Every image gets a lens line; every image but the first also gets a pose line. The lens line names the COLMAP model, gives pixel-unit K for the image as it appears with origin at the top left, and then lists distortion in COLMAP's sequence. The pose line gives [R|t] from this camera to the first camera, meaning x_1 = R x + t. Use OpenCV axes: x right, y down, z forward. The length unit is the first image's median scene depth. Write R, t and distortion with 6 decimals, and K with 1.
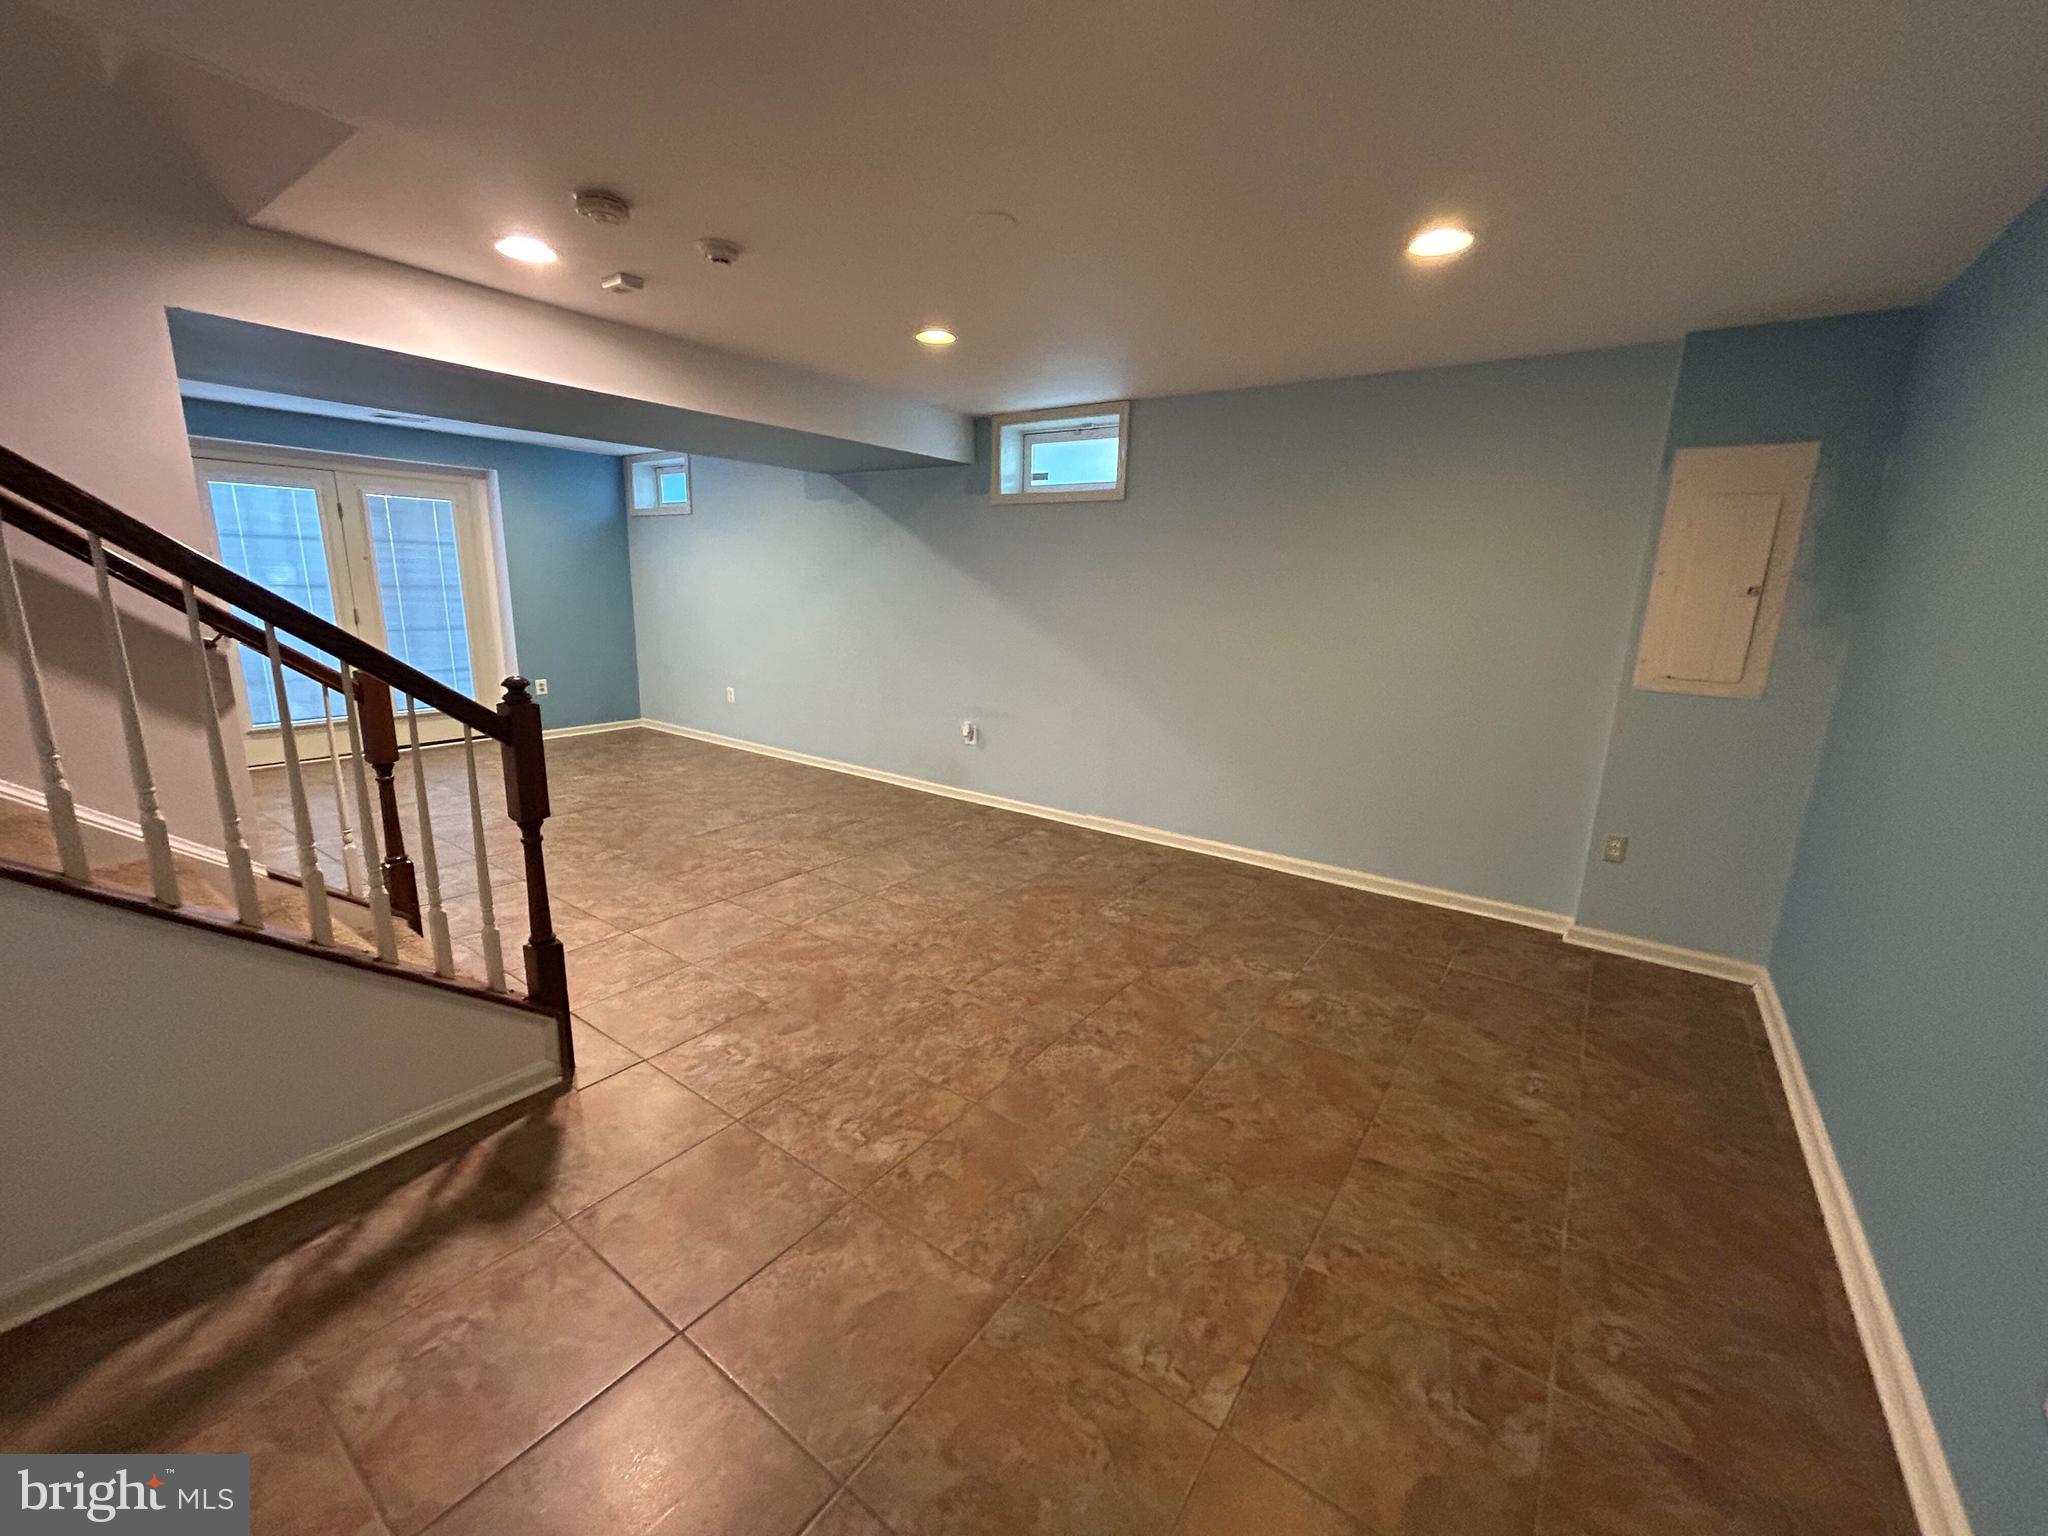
lens RADIAL K [[825.4, 0, 1019.1], [0, 825.4, 766.6], [0, 0, 1]] dist [-0.001532, 0.000252]
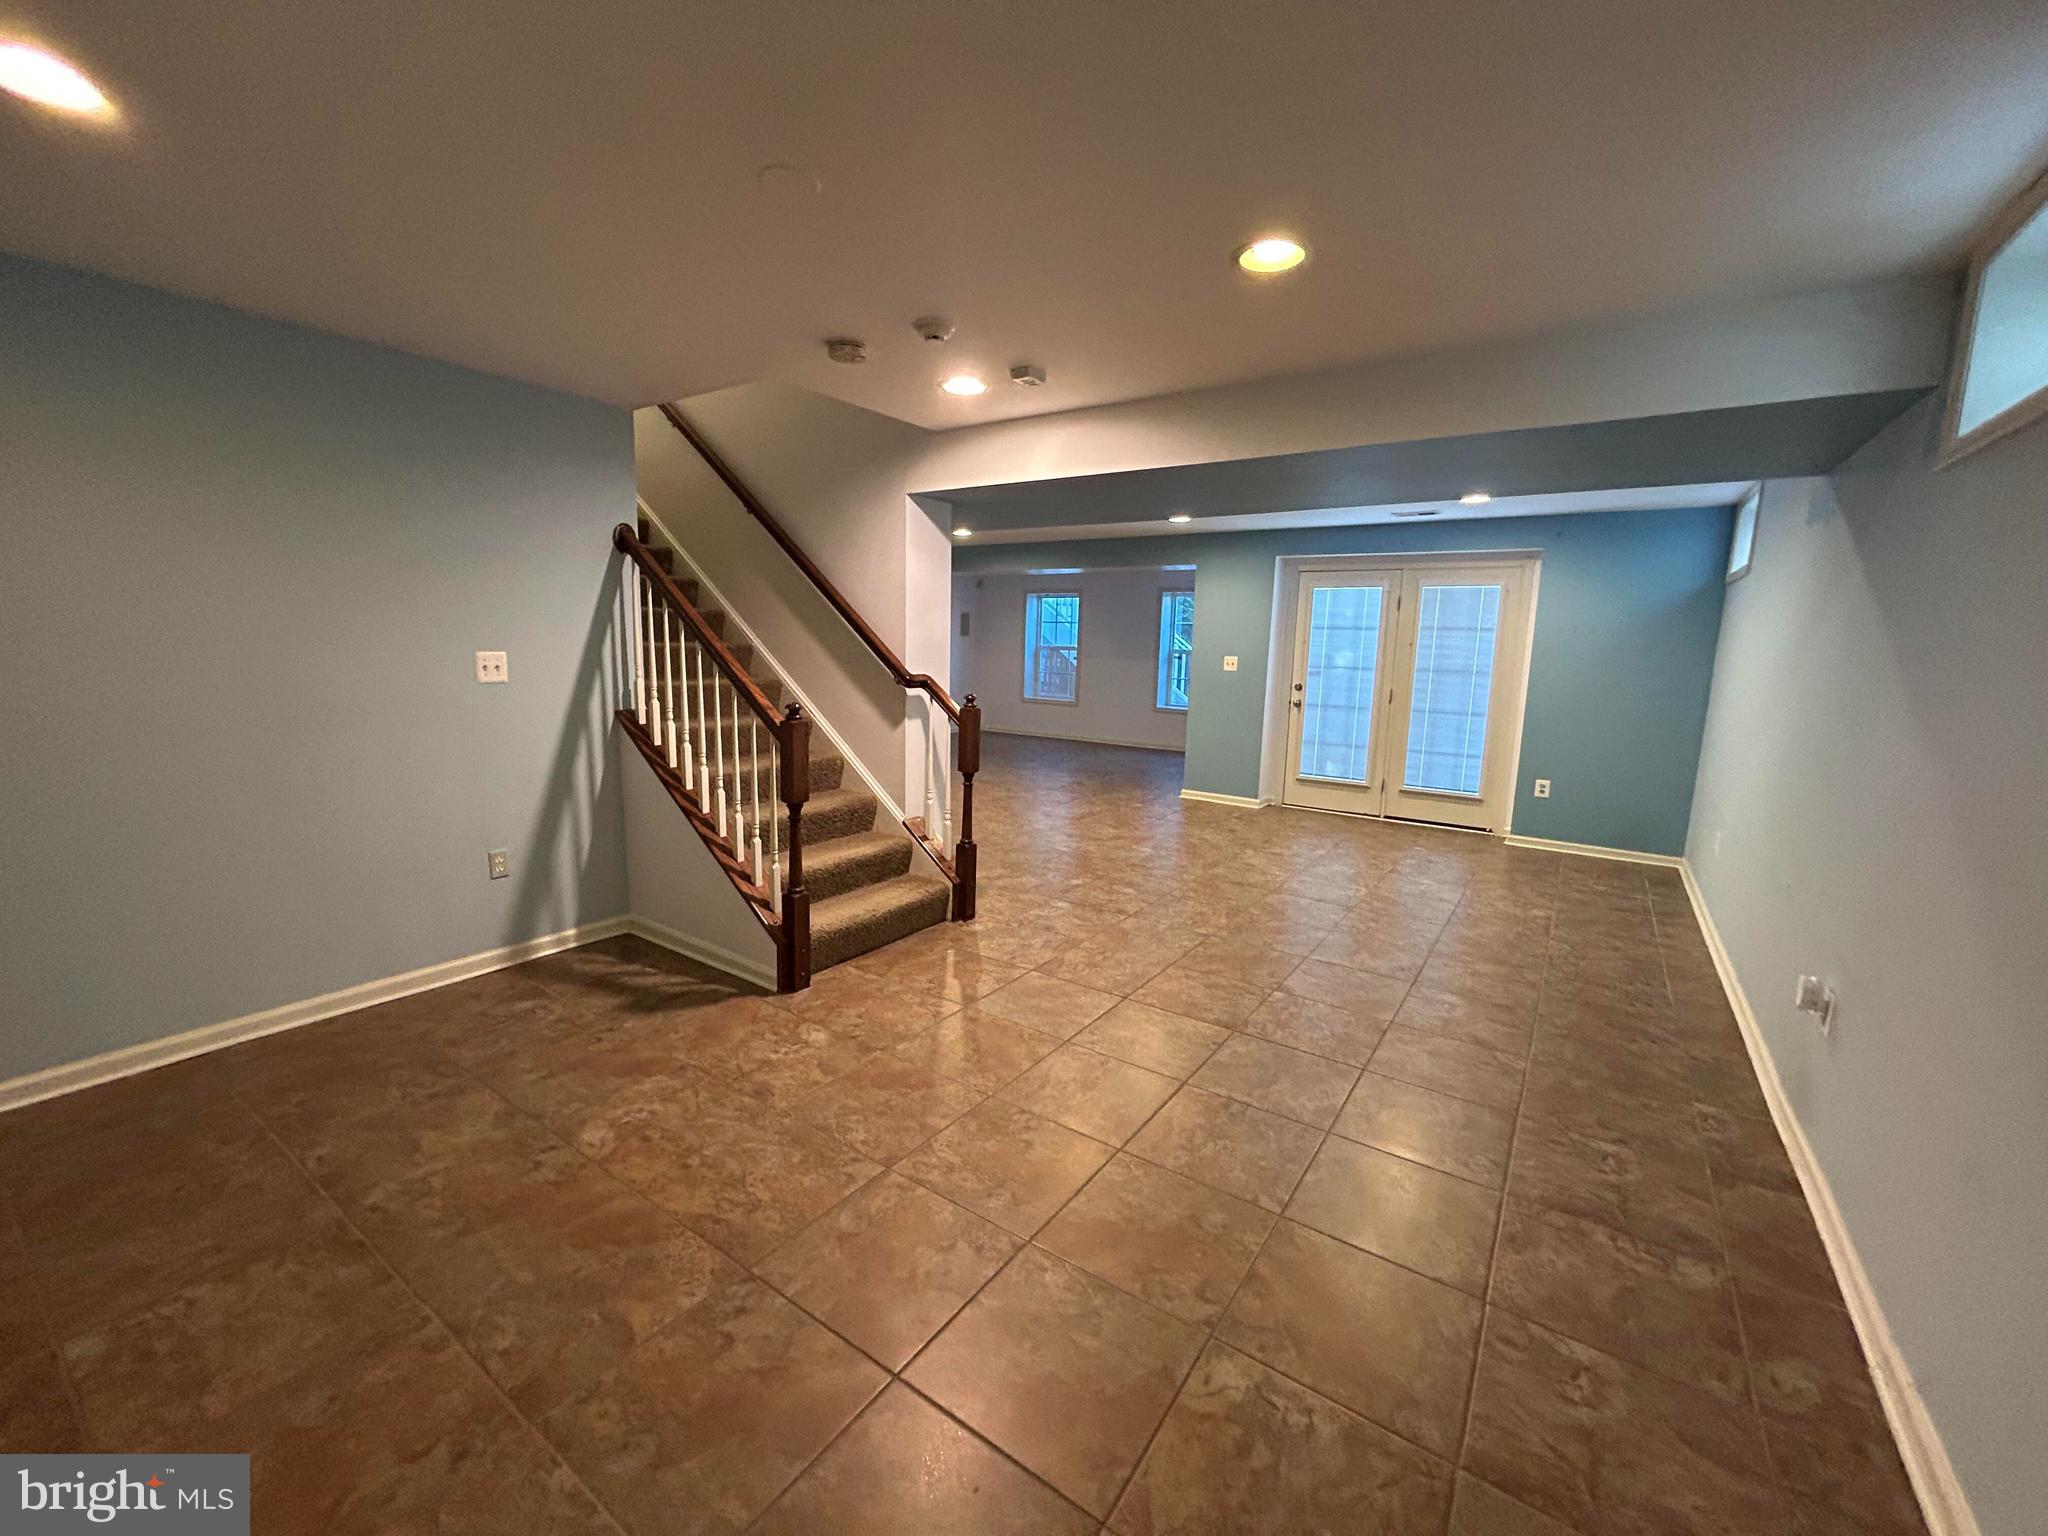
lens RADIAL K [[825.4, 0, 1019.1], [0, 825.4, 766.6], [0, 0, 1]] dist [-0.001532, 0.000252]
pose [[0.020484, 0.125237, -0.991915, 0.529904], [-0.247176, 0.961960, 0.116350, -0.166370], [0.968754, 0.242795, 0.050660, 0.830811]]
